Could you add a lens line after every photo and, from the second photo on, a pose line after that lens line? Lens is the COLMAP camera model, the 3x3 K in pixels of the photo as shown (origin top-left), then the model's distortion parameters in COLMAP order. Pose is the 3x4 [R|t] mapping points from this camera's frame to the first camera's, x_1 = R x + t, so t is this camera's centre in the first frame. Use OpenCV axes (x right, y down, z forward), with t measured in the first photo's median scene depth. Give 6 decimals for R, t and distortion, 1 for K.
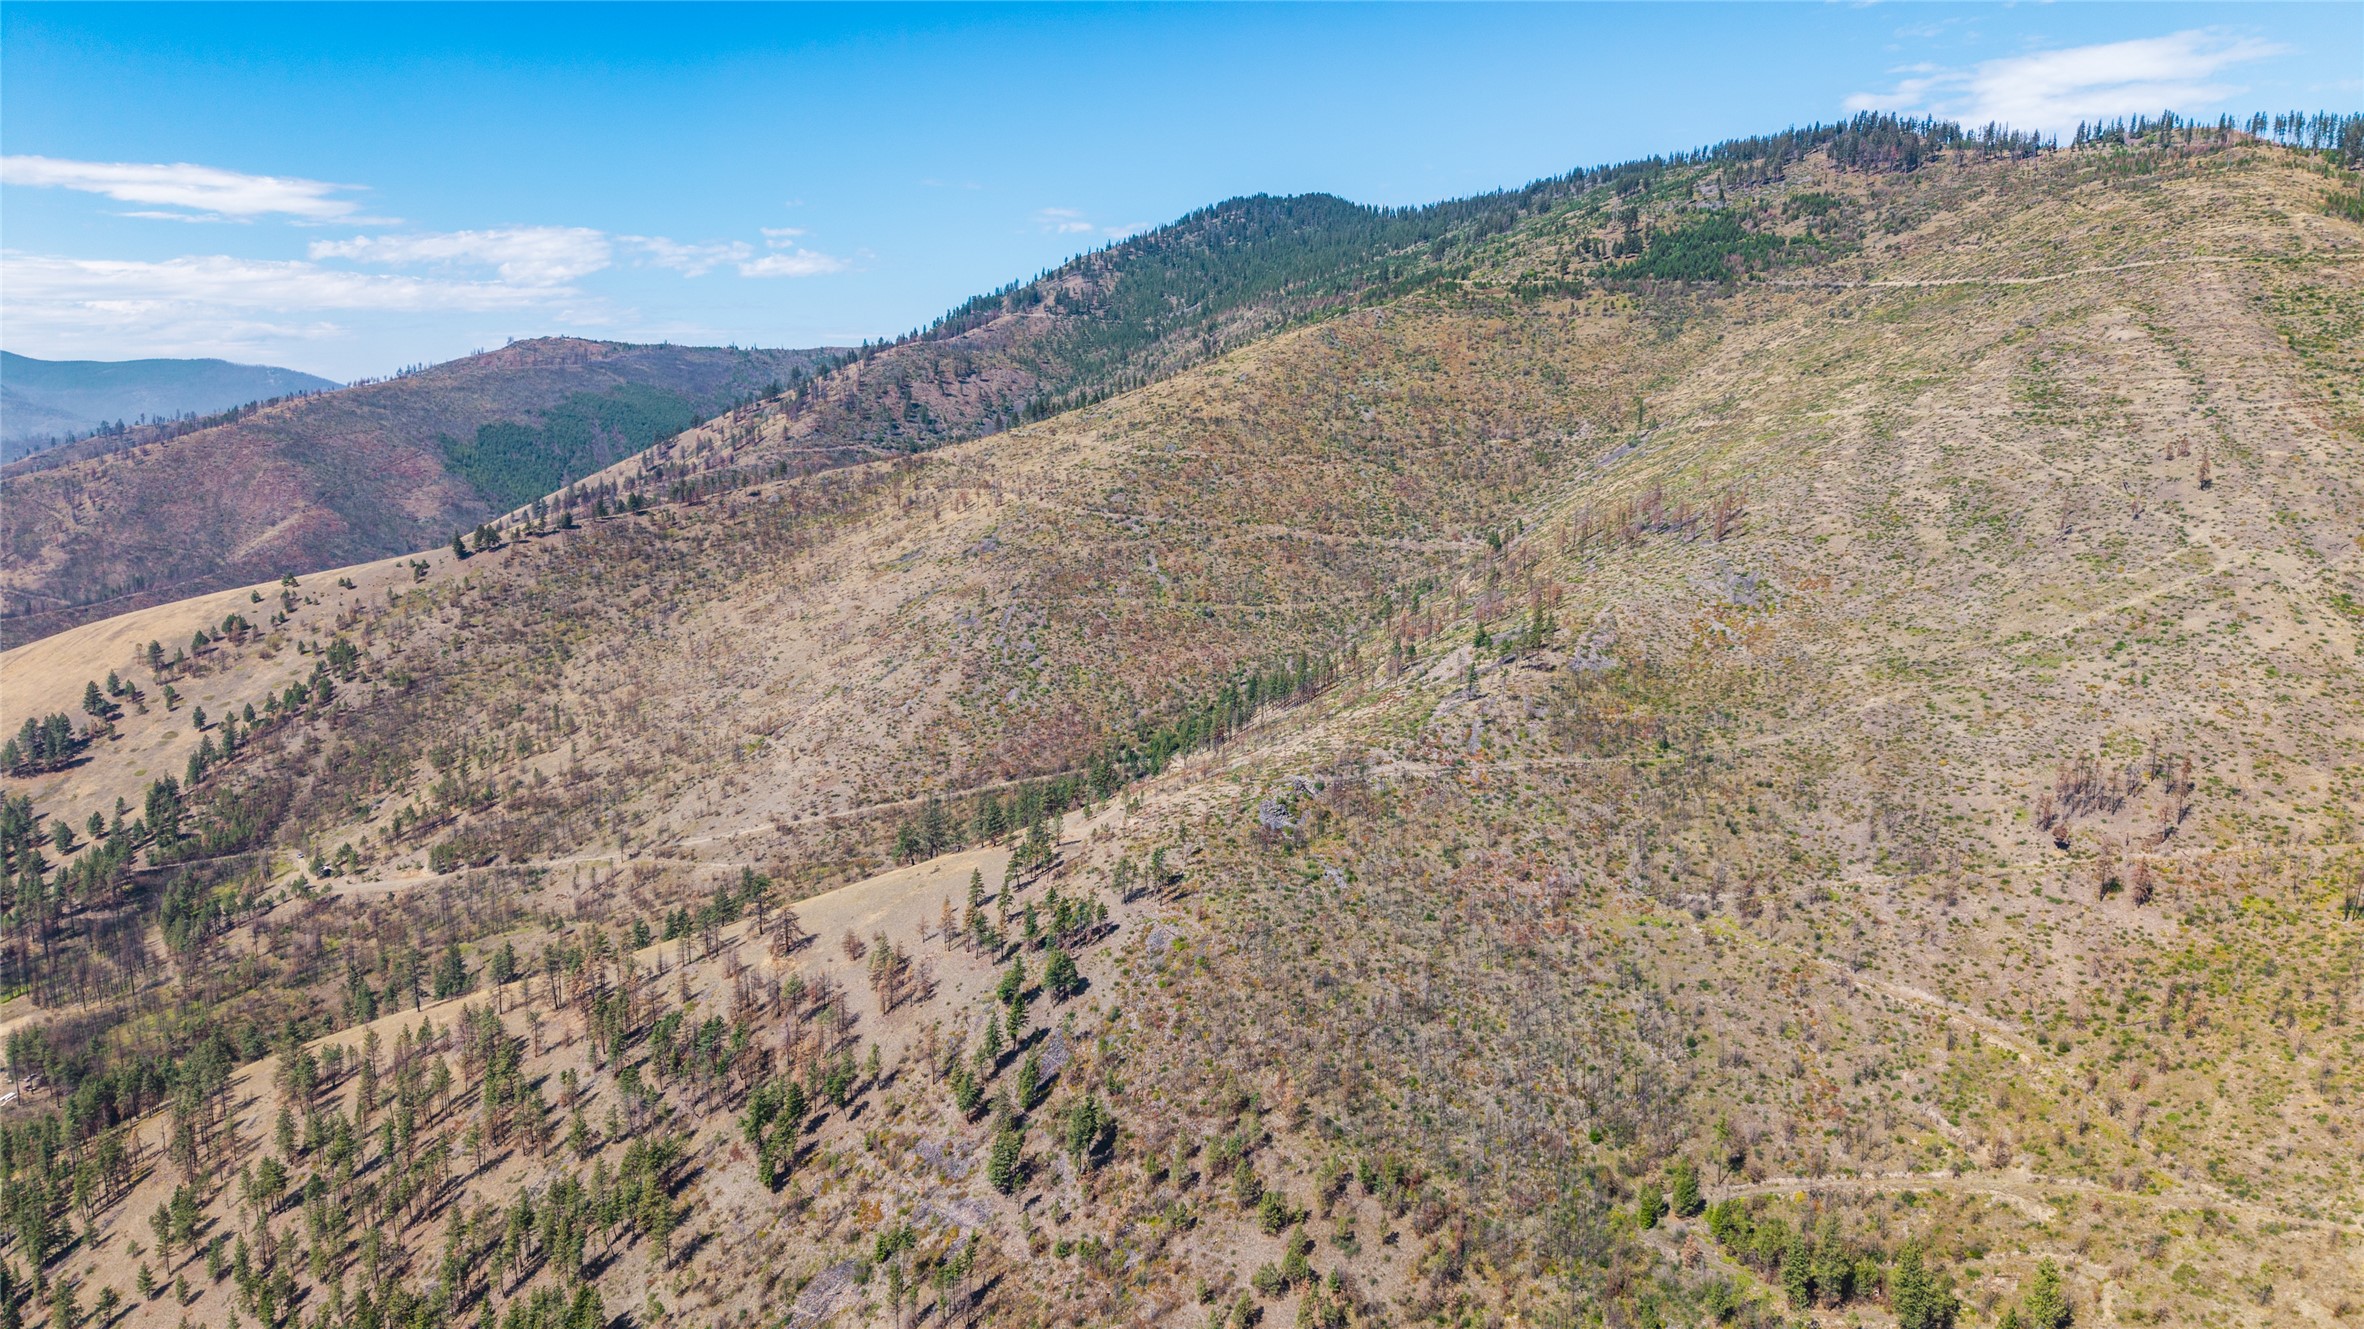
lens RADIAL K [[1664.4, 0, 1182.0], [0, 1664.4, 664.5], [0, 0, 1]] dist [0.031585, -0.032417]
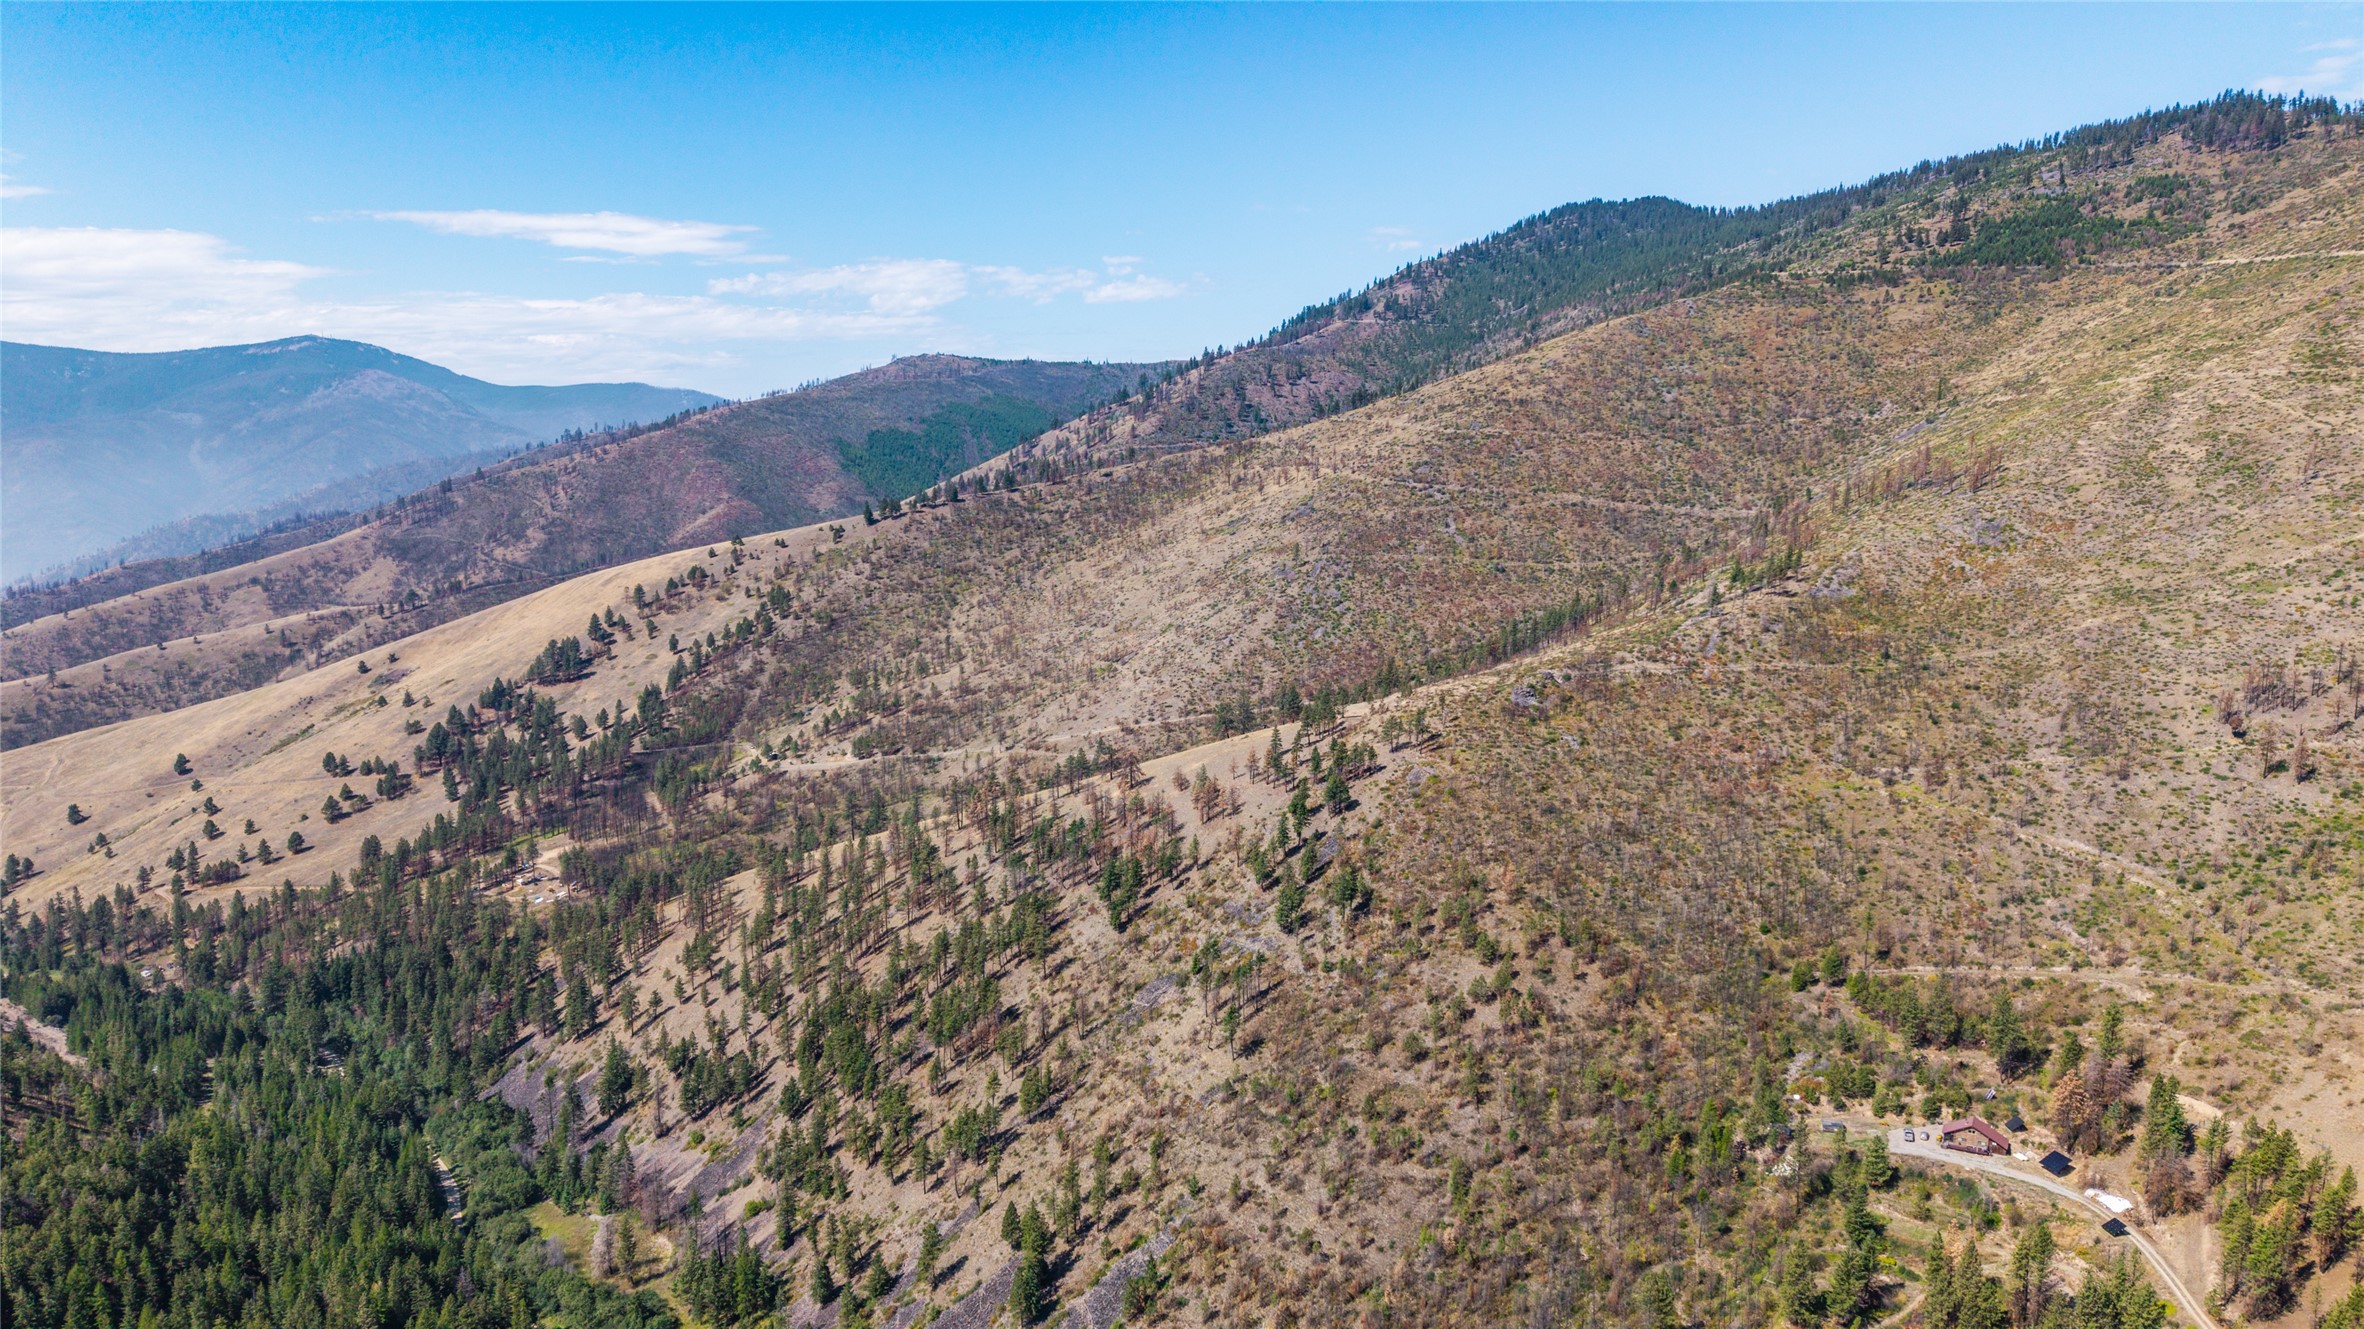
lens RADIAL K [[1688.7, 0, 1182.0], [0, 1688.7, 664.5], [0, 0, 1]] dist [0.053169, -0.056579]
pose [[0.979706, 0.020069, -0.199434, 0.045976], [-0.023170, 0.999644, -0.013227, 0.072517], [0.199098, 0.017579, 0.979822, -0.208096]]
